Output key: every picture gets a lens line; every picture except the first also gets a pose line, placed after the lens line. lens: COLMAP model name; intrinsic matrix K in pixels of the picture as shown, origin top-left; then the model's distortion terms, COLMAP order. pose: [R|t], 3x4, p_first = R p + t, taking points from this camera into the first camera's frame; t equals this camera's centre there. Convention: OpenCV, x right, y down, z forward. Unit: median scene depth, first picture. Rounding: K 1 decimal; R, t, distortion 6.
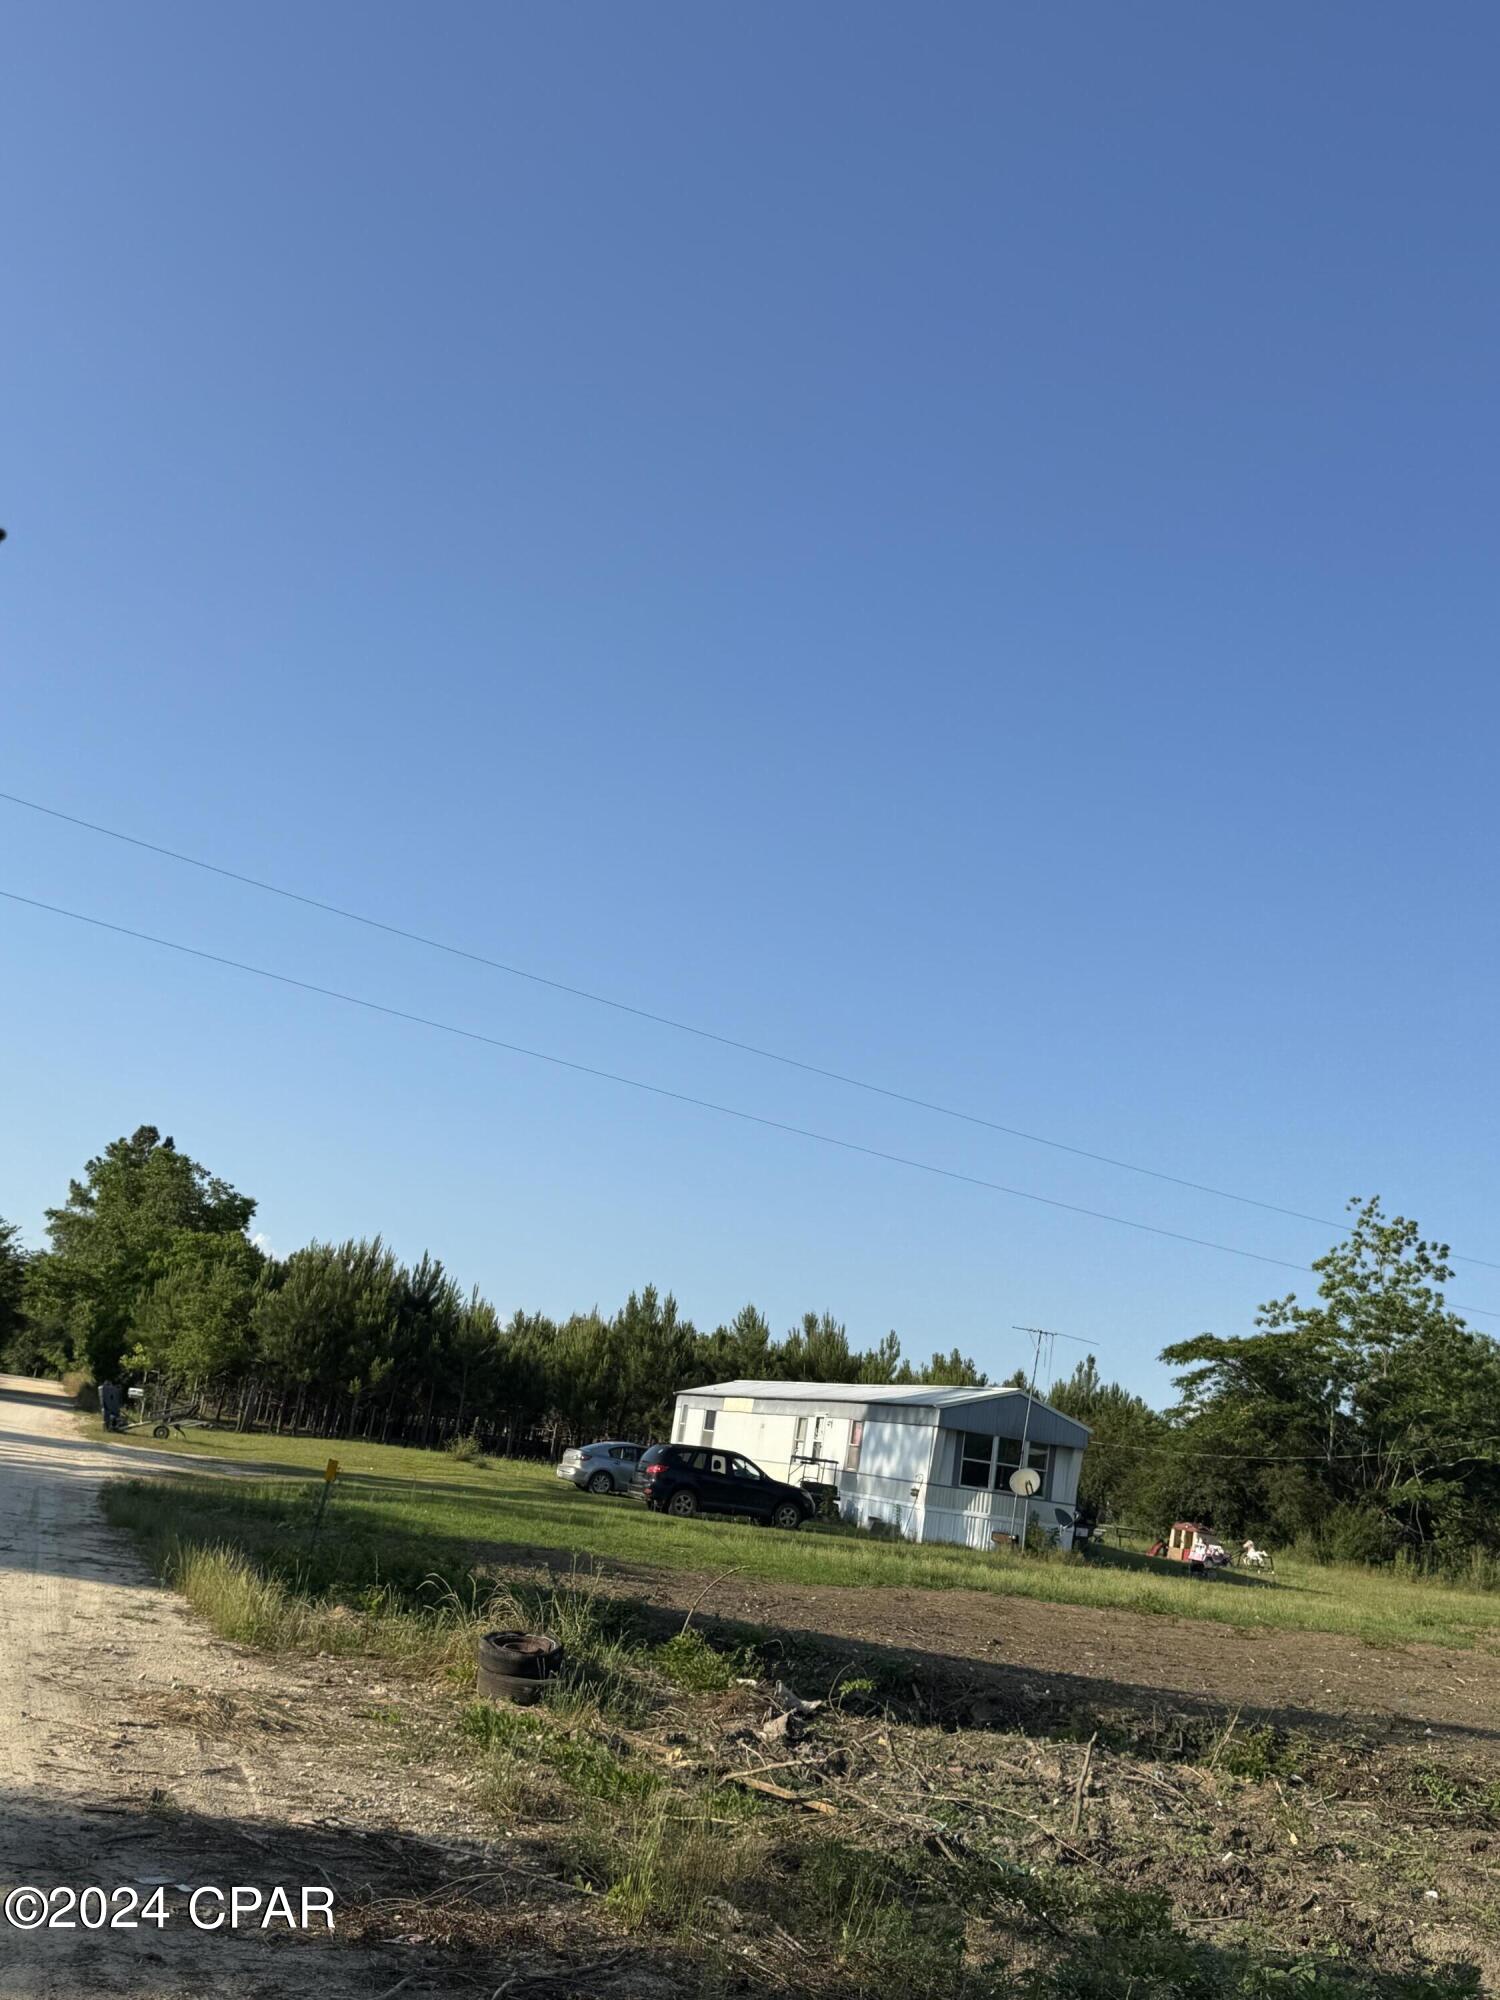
lens RADIAL K [[2034.8, 0, 749.7], [0, 2034.8, 954.9], [0, 0, 1]] dist [0.197345, -0.431214]
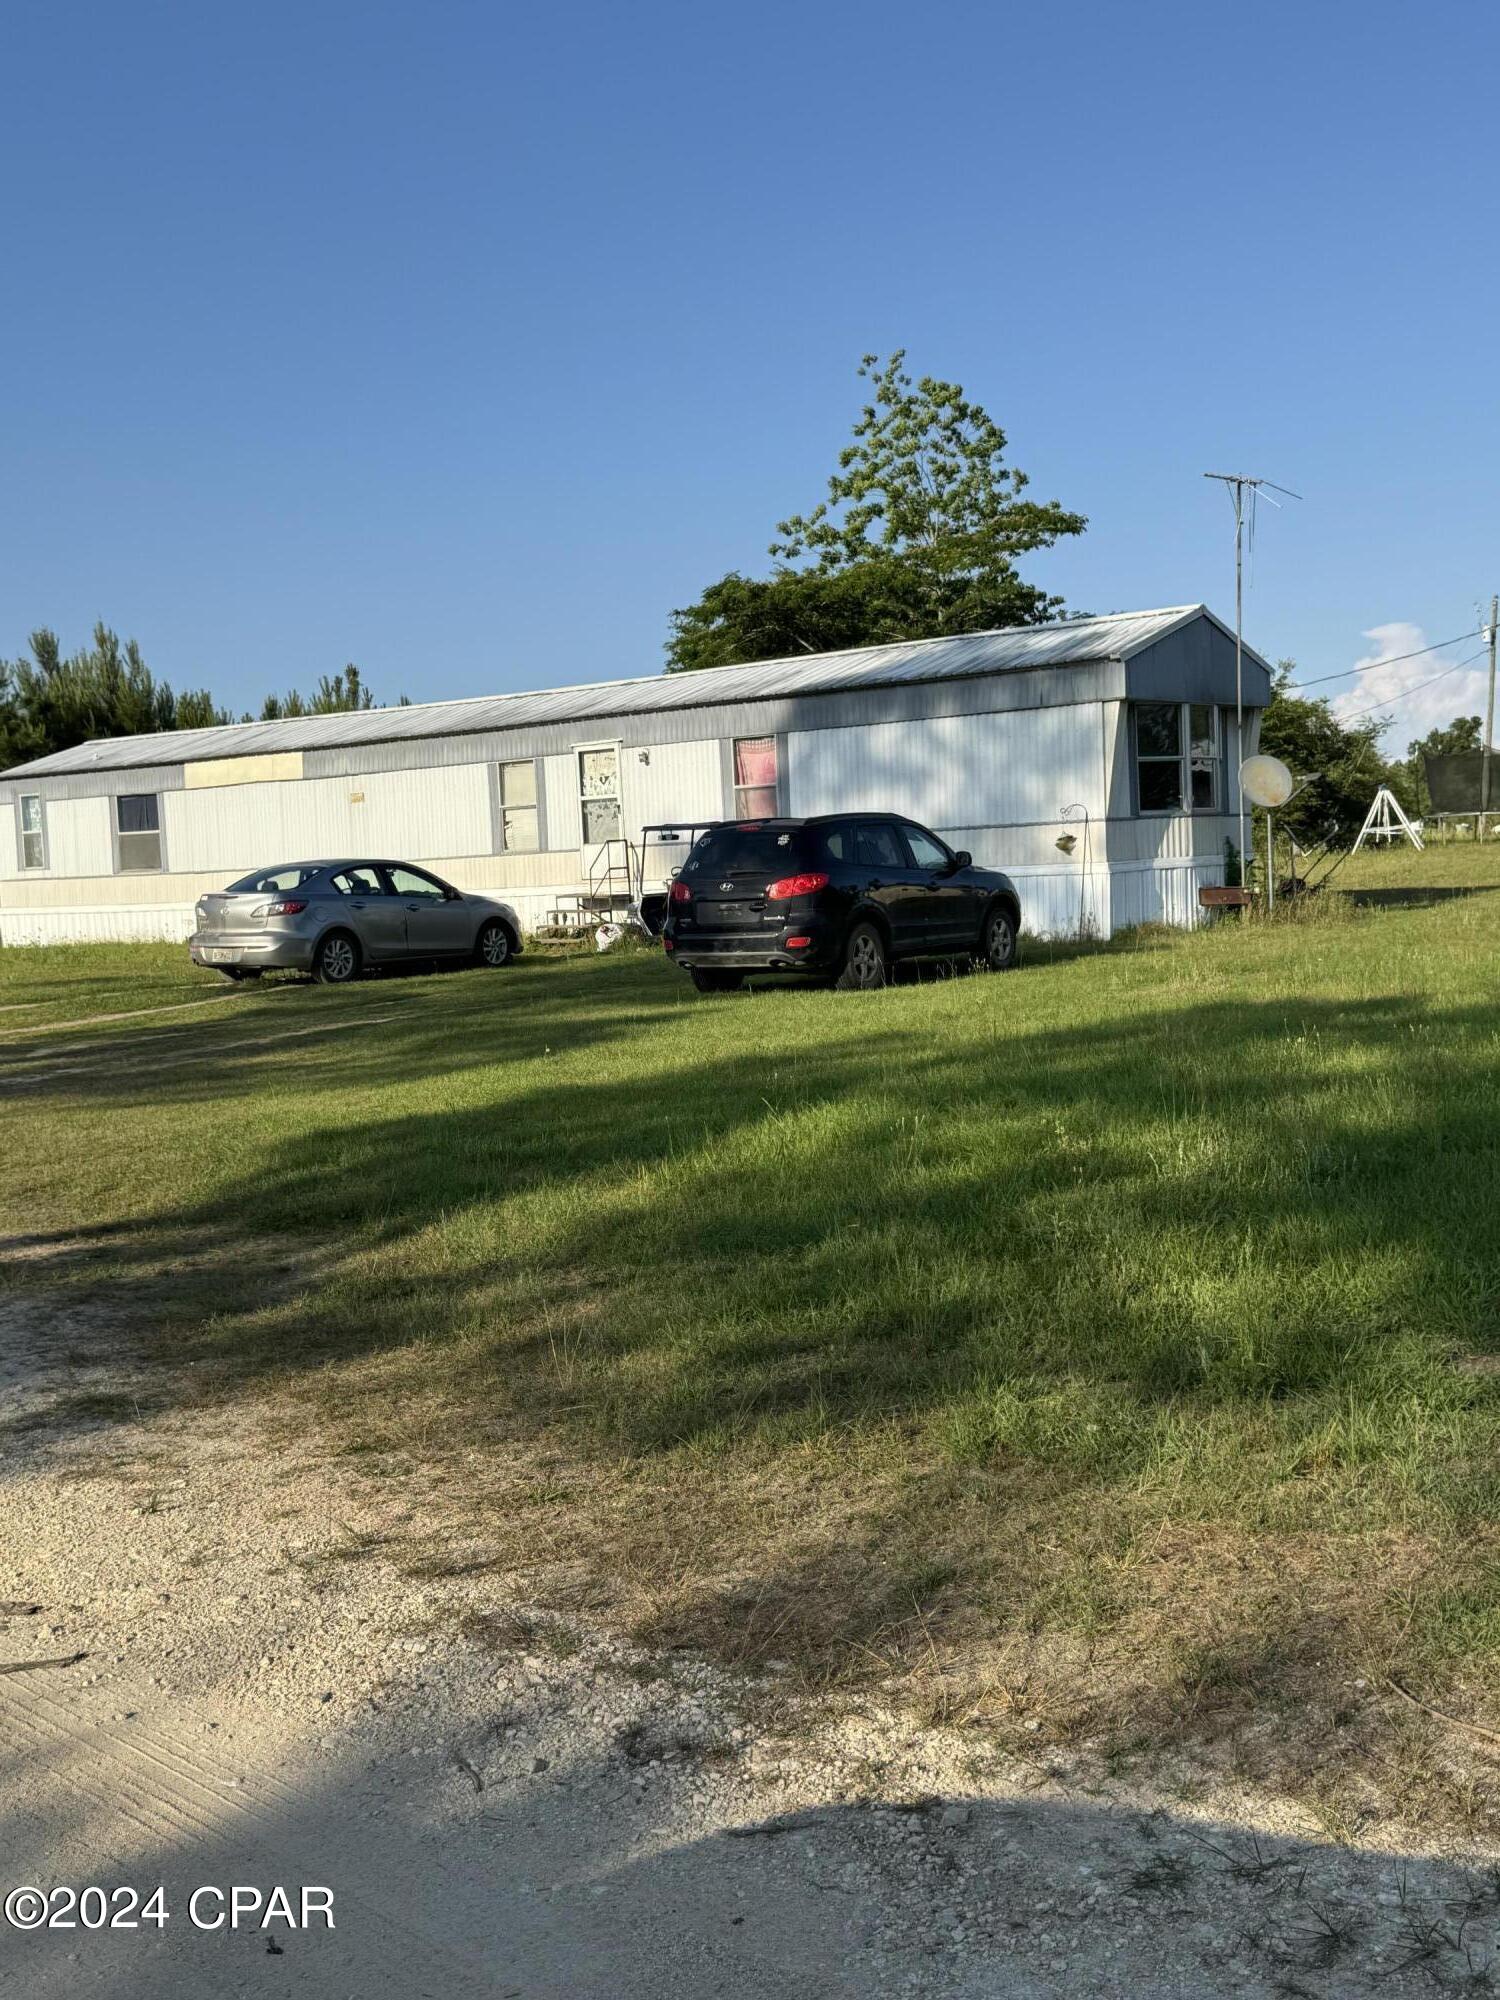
lens RADIAL K [[2056.7, 0, 750.0], [0, 2056.7, 1000.0], [0, 0, 1]] dist [0.089831, 0.002241]
pose [[0.817041, -0.206710, 0.538252, -0.246286], [0.019910, 0.943083, 0.331960, 0.136569], [-0.576236, -0.260509, 0.774653, 0.668956]]
